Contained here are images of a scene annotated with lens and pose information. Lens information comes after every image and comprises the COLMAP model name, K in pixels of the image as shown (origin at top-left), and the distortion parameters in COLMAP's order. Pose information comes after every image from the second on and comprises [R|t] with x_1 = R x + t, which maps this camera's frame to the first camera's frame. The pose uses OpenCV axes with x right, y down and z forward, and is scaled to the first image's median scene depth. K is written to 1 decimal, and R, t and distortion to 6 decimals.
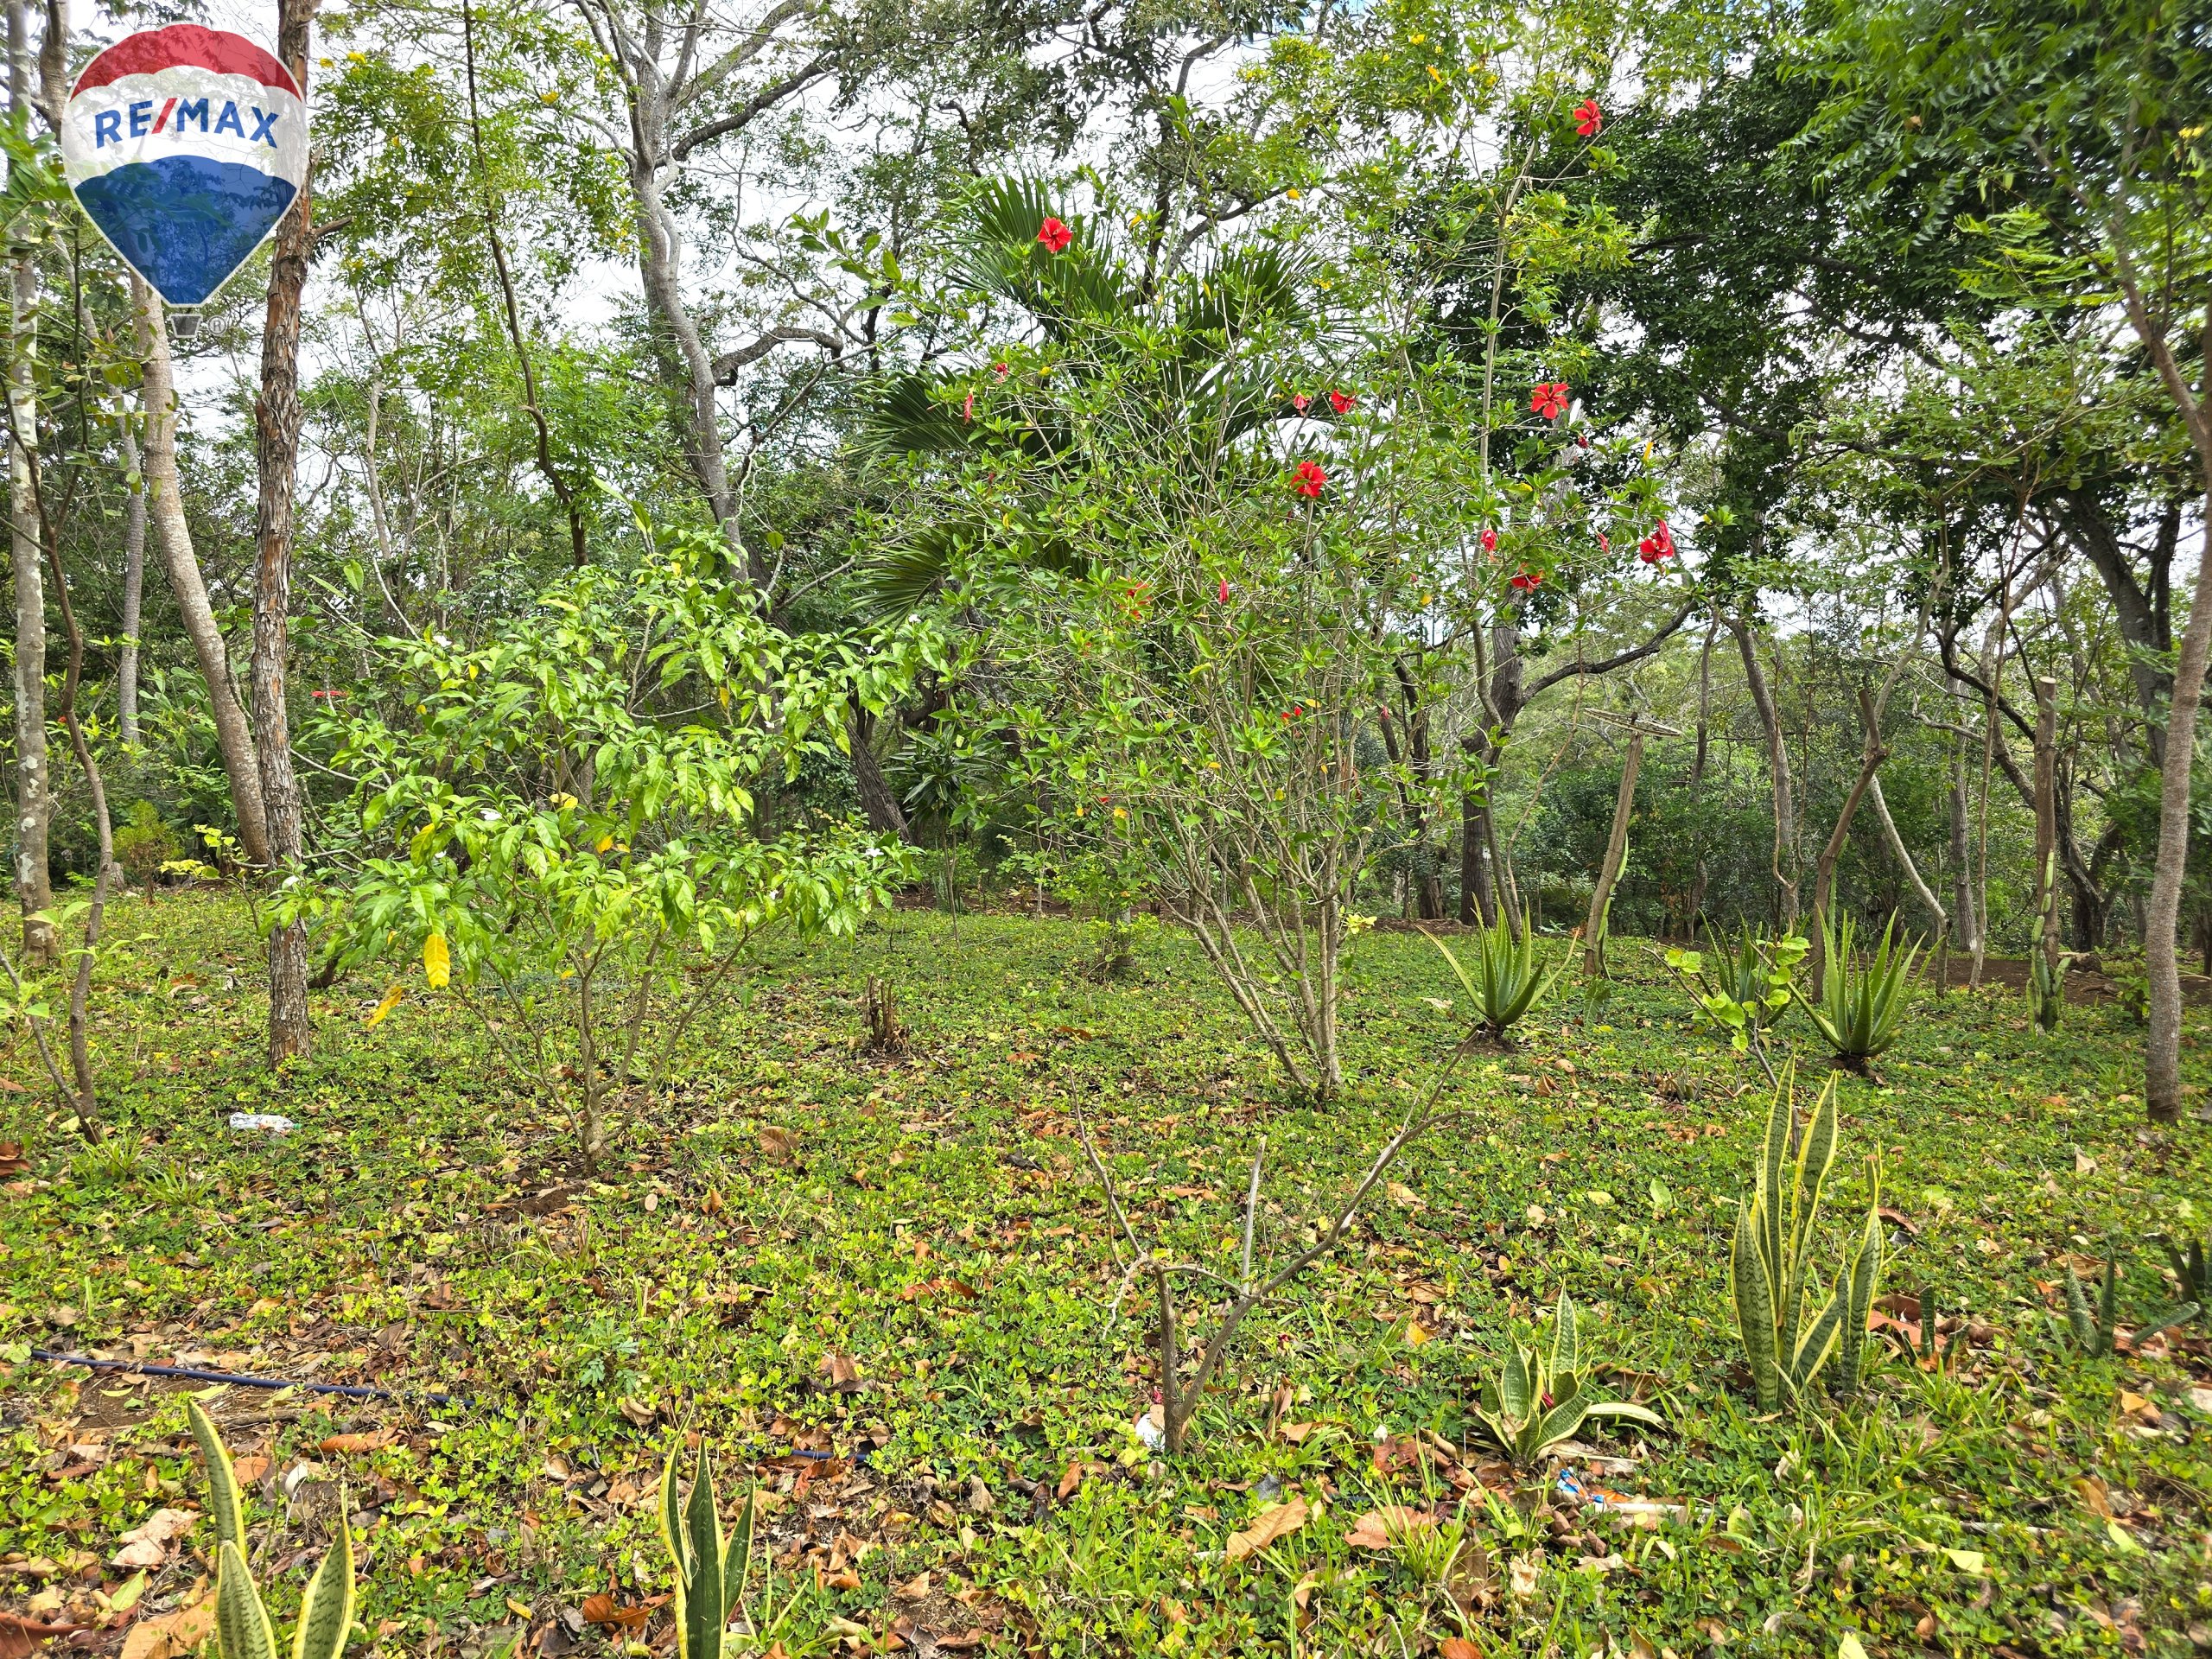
lens RADIAL K [[1586.5, 0, 1106.0], [0, 1586.5, 829.5], [0, 0, 1]] dist [0.082058, 0.002128]
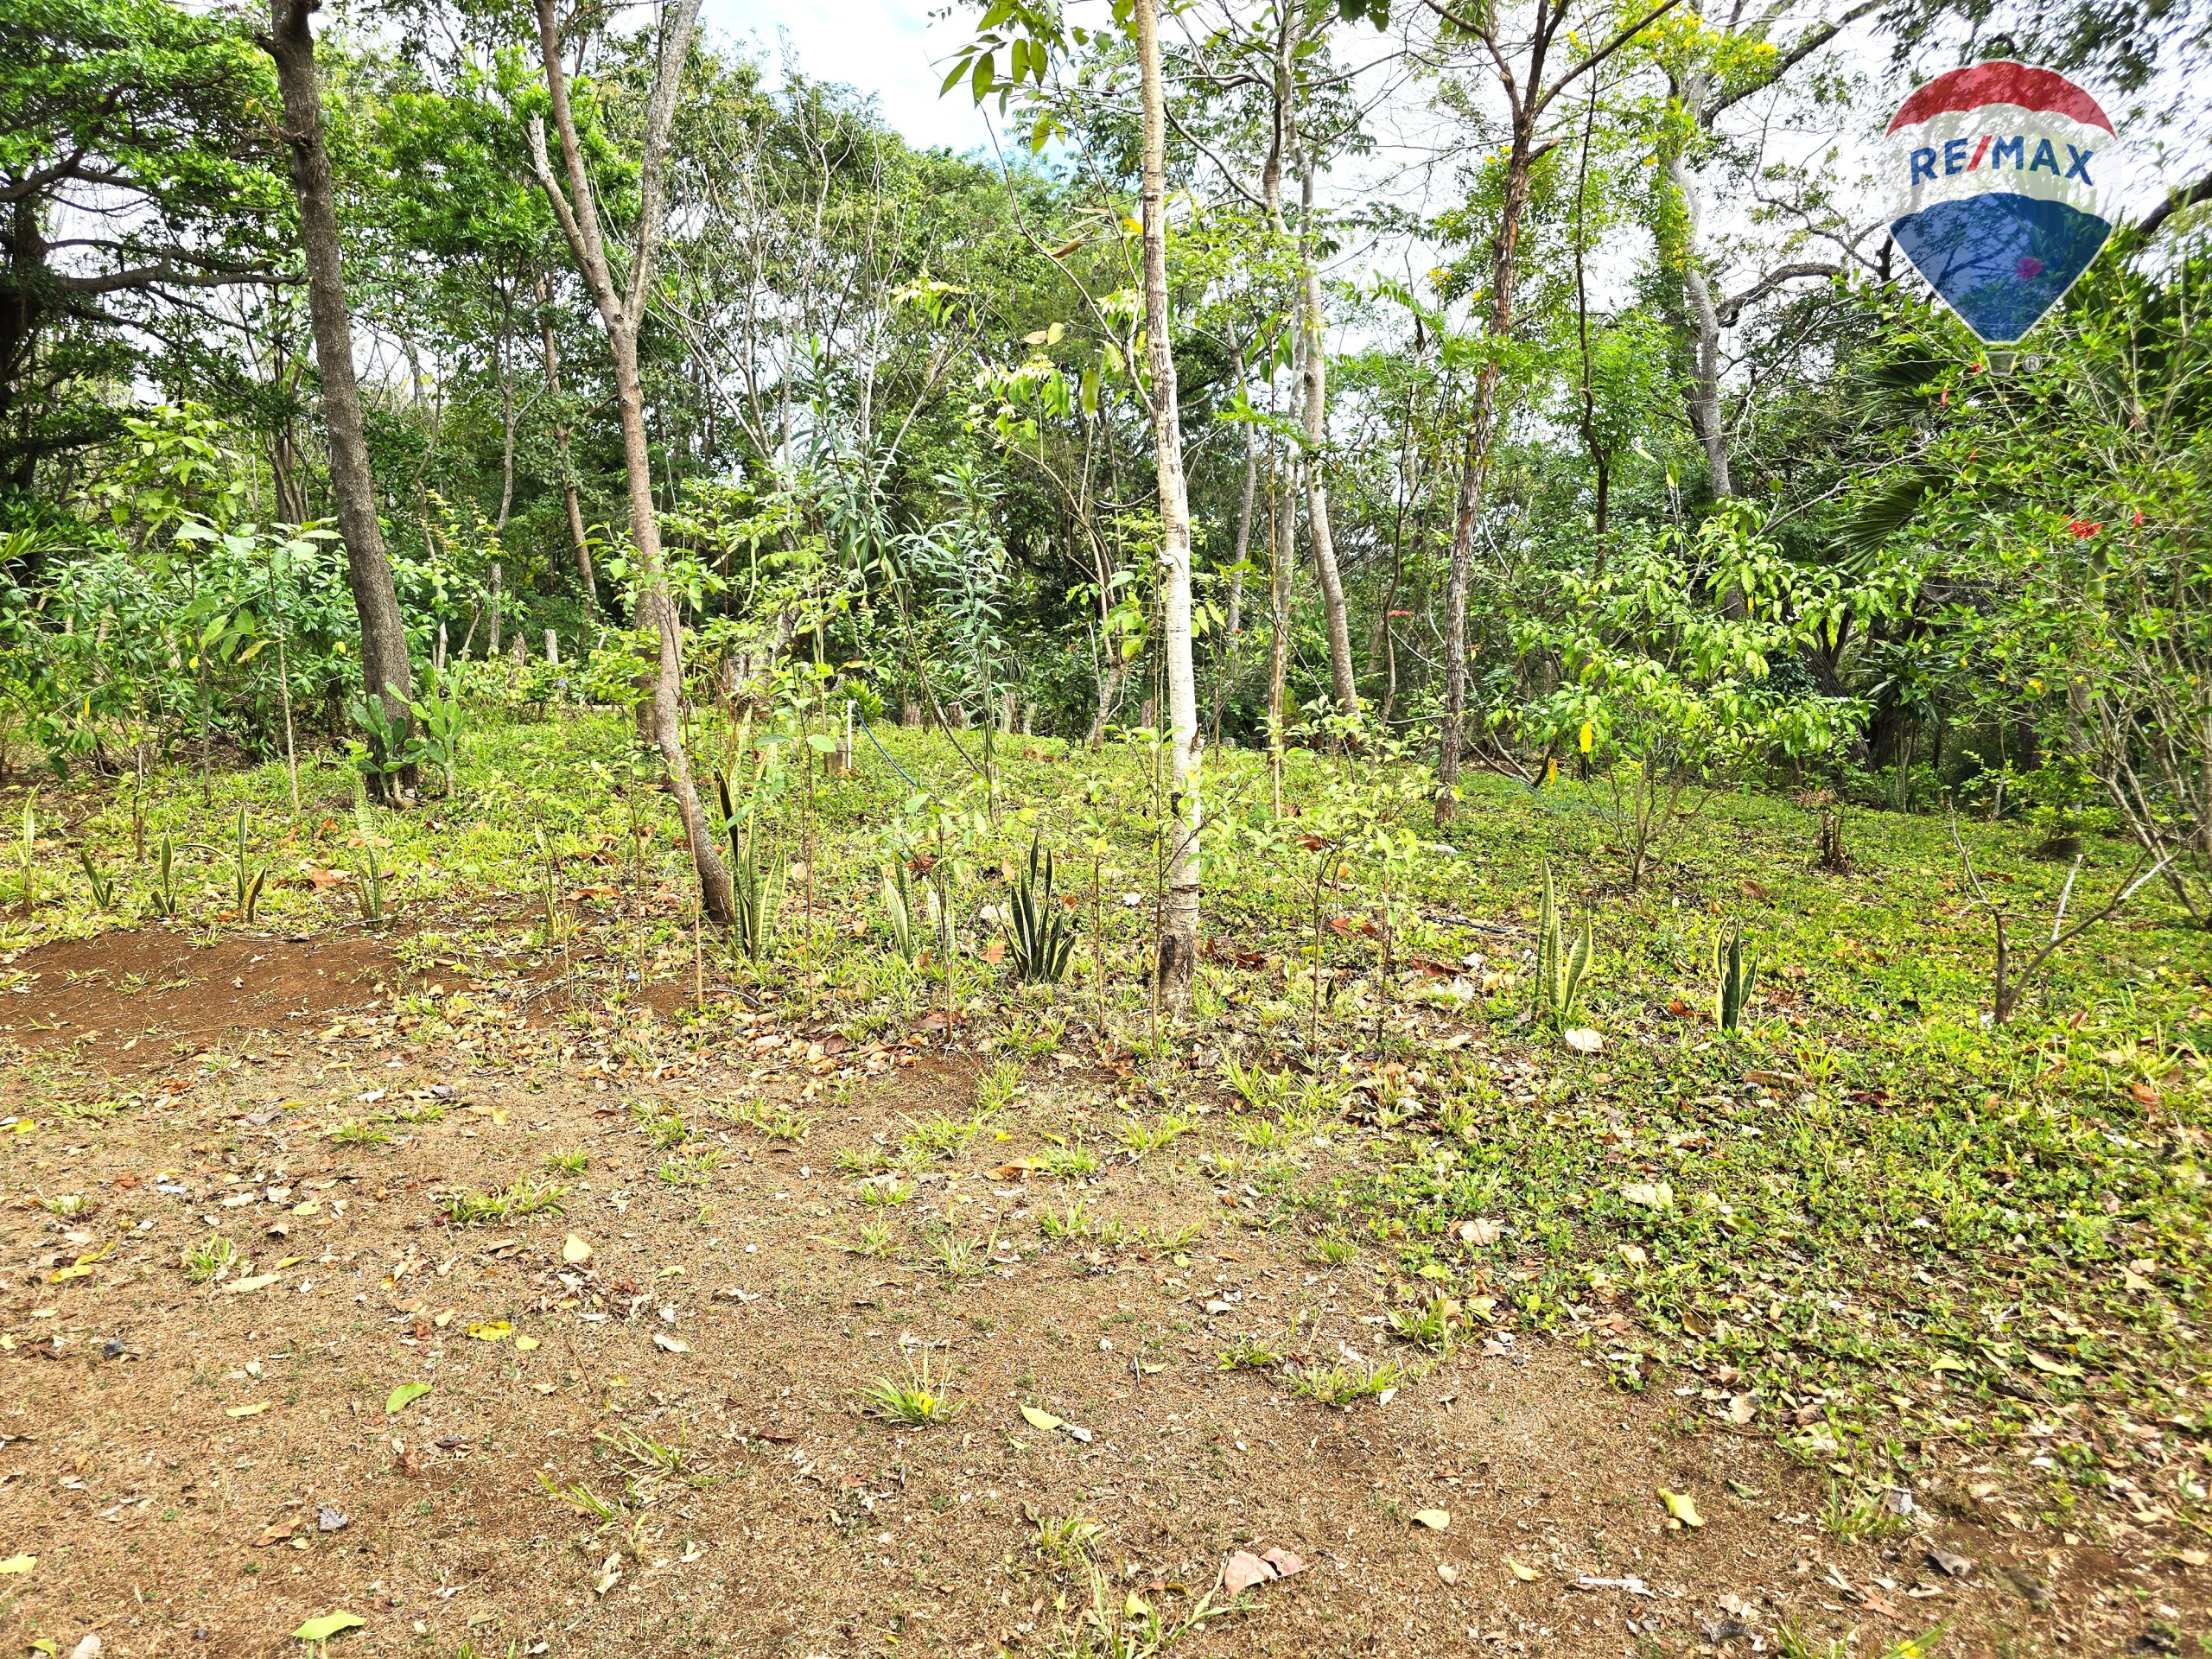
lens RADIAL K [[1586.5, 0, 1106.0], [0, 1586.5, 829.5], [0, 0, 1]] dist [0.082058, 0.002128]
pose [[0.841508, 0.090058, -0.532686, 0.034544], [-0.068946, 0.995848, 0.059444, 0.030541], [0.535827, -0.013296, 0.844223, -0.245135]]
